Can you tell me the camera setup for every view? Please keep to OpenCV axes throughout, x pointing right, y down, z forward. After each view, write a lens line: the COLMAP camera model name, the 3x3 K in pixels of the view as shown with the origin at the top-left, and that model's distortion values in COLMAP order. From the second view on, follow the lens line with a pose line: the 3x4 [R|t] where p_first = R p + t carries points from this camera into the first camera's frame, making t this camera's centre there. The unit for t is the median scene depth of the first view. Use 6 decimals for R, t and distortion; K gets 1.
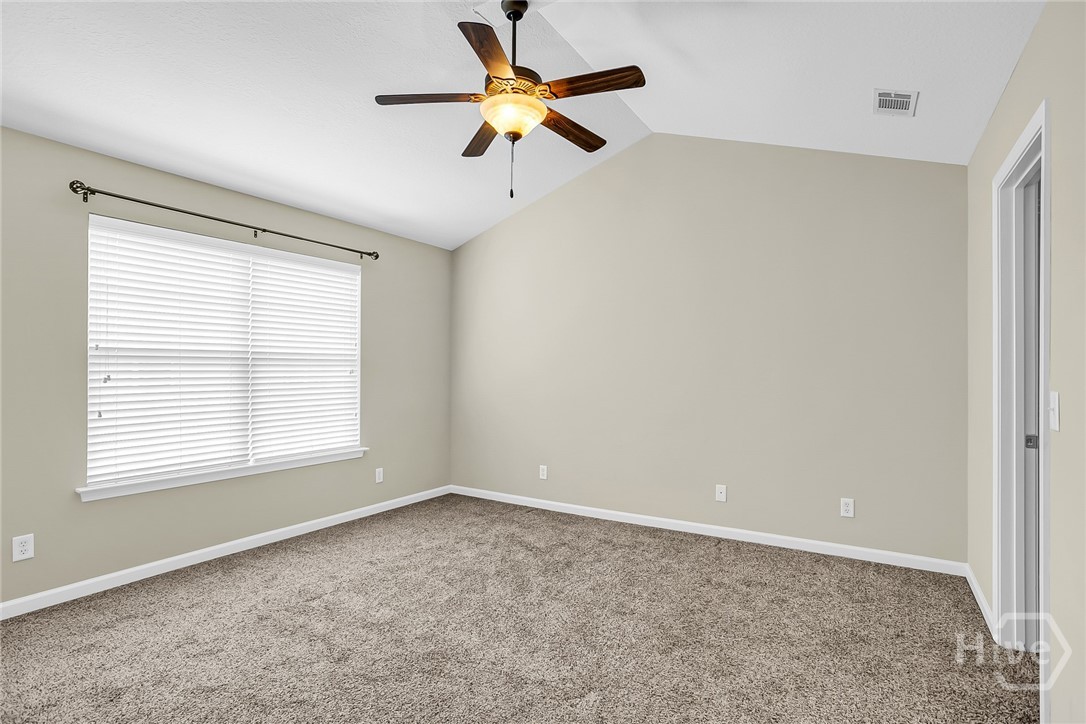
lens RADIAL K [[534.6, 0, 537.5], [0, 534.6, 370.4], [0, 0, 1]] dist [-0.025992, 0.000723]
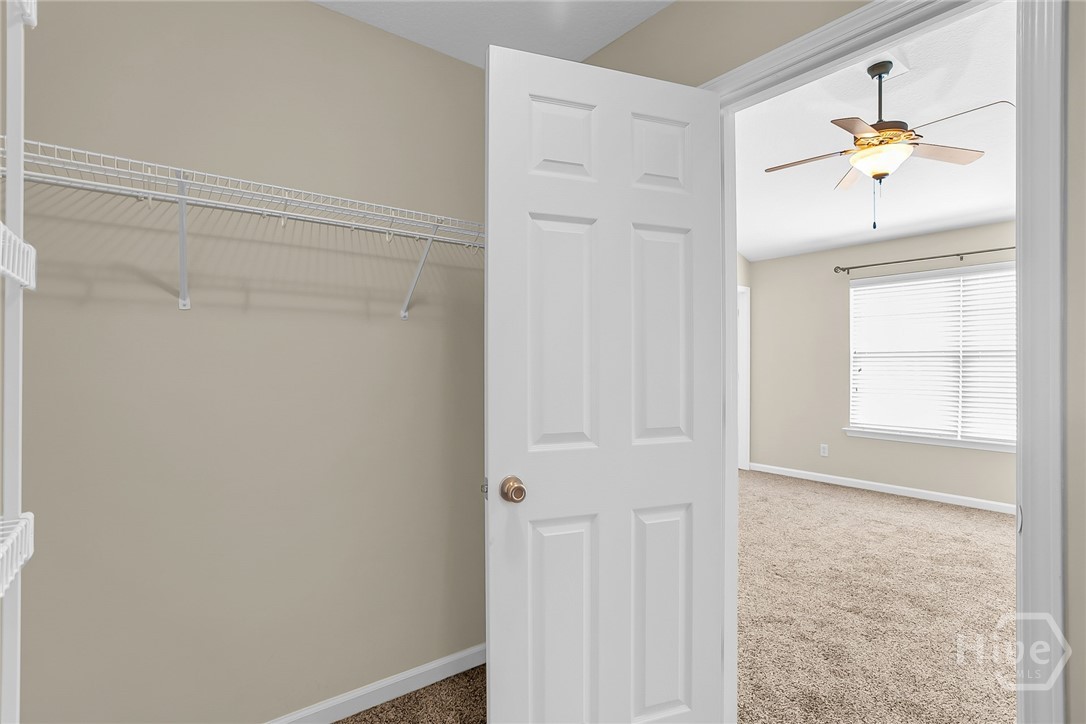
lens RADIAL K [[534.6, 0, 537.5], [0, 534.6, 370.4], [0, 0, 1]] dist [-0.025992, 0.000723]
pose [[-0.350954, 0.009396, -0.936346, 1.263421], [-0.002329, 0.999938, 0.010907, 0.000986], [0.936390, 0.006008, -0.350910, 0.623286]]
